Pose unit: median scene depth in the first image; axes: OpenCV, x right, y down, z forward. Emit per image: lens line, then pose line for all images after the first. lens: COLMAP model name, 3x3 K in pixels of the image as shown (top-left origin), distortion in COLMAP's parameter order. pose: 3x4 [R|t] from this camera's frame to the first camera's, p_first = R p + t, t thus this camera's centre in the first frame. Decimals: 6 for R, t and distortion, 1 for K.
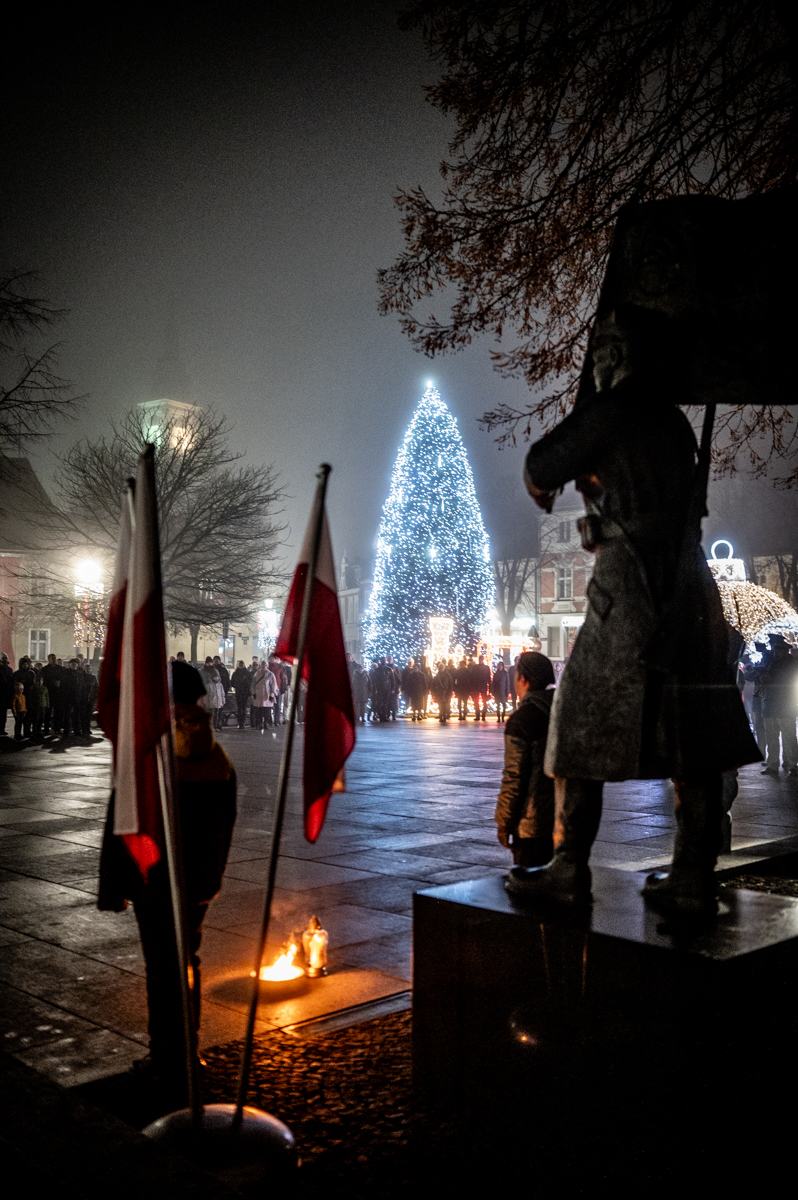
lens RADIAL K [[1146.4, 0, 399.0], [0, 1146.4, 600.0], [0, 0, 1]] dist [-0.004958, -0.001139]
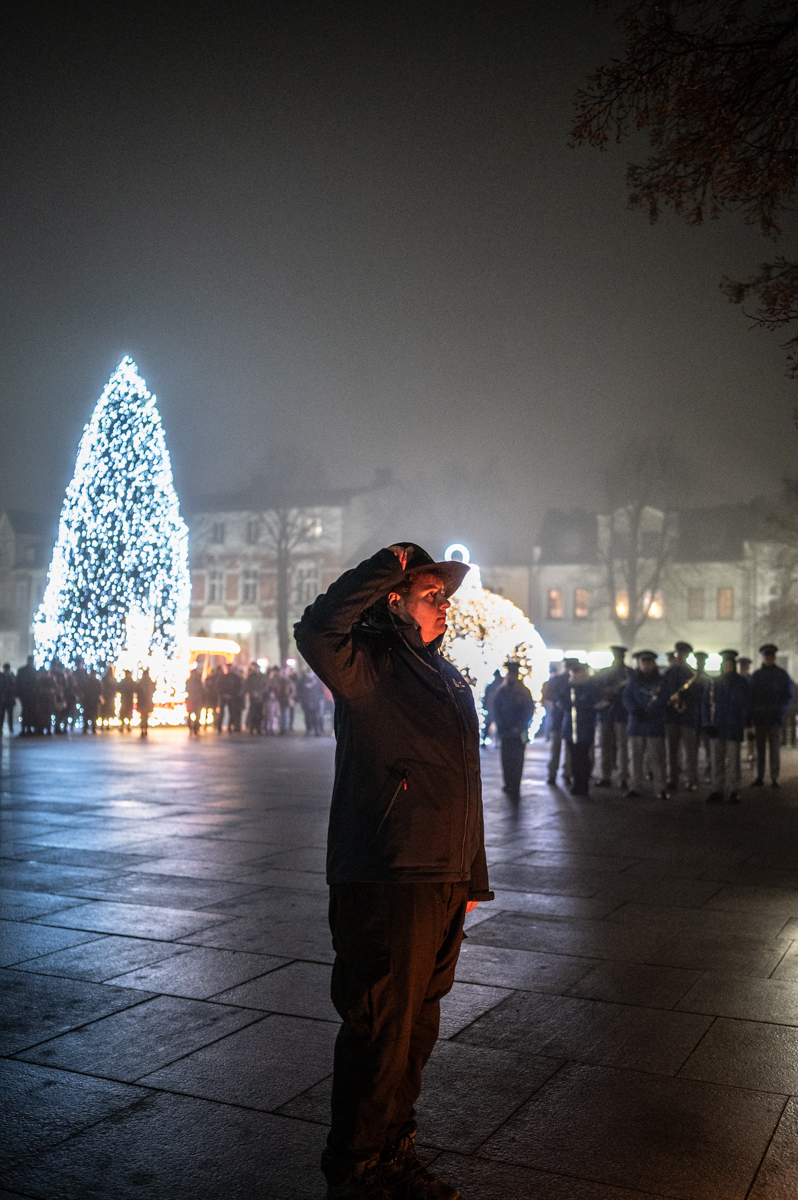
lens RADIAL K [[1137.4, 0, 404.1], [0, 1137.4, 596.4], [0, 0, 1]] dist [-0.005709, 0.000674]
pose [[0.939364, 0.038394, 0.340766, -0.067220], [-0.035248, 0.999260, -0.015421, 0.005432], [-0.341106, 0.002475, 0.940022, 0.093959]]
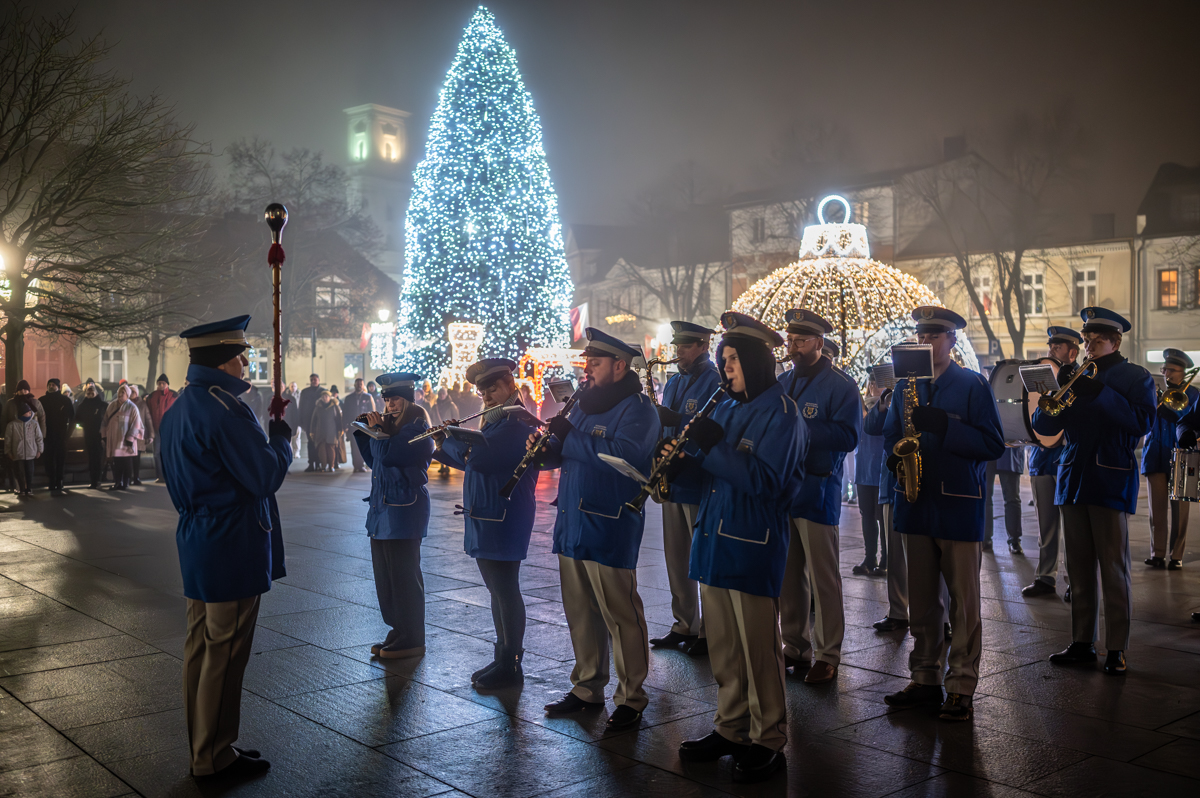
lens RADIAL K [[1137.4, 0, 600.9], [0, 1137.4, 393.0], [0, 0, 1]] dist [-0.005709, 0.000674]
pose [[0.998333, -0.004653, -0.057528, 0.150618], [0.008286, 0.997974, 0.063077, 0.013770], [0.057118, -0.063449, 0.996349, 0.282057]]
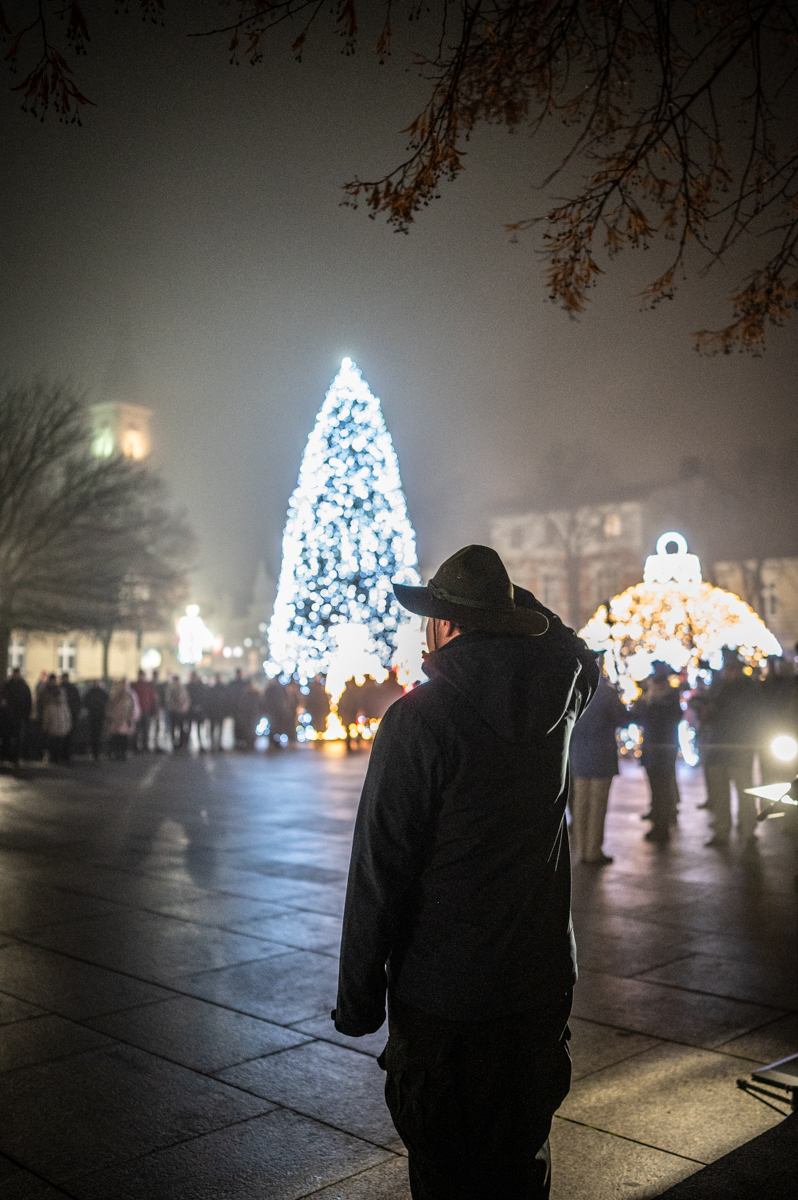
lens RADIAL K [[1119.0, 0, 385.6], [0, 1119.0, 631.1], [0, 0, 1]] dist [0.087039, 0.000702]
pose [[0.999933, 0.000303, 0.011590, 0.049286], [-0.000514, 0.999834, 0.018228, 0.003637], [-0.011582, -0.018233, 0.999767, 0.136915]]
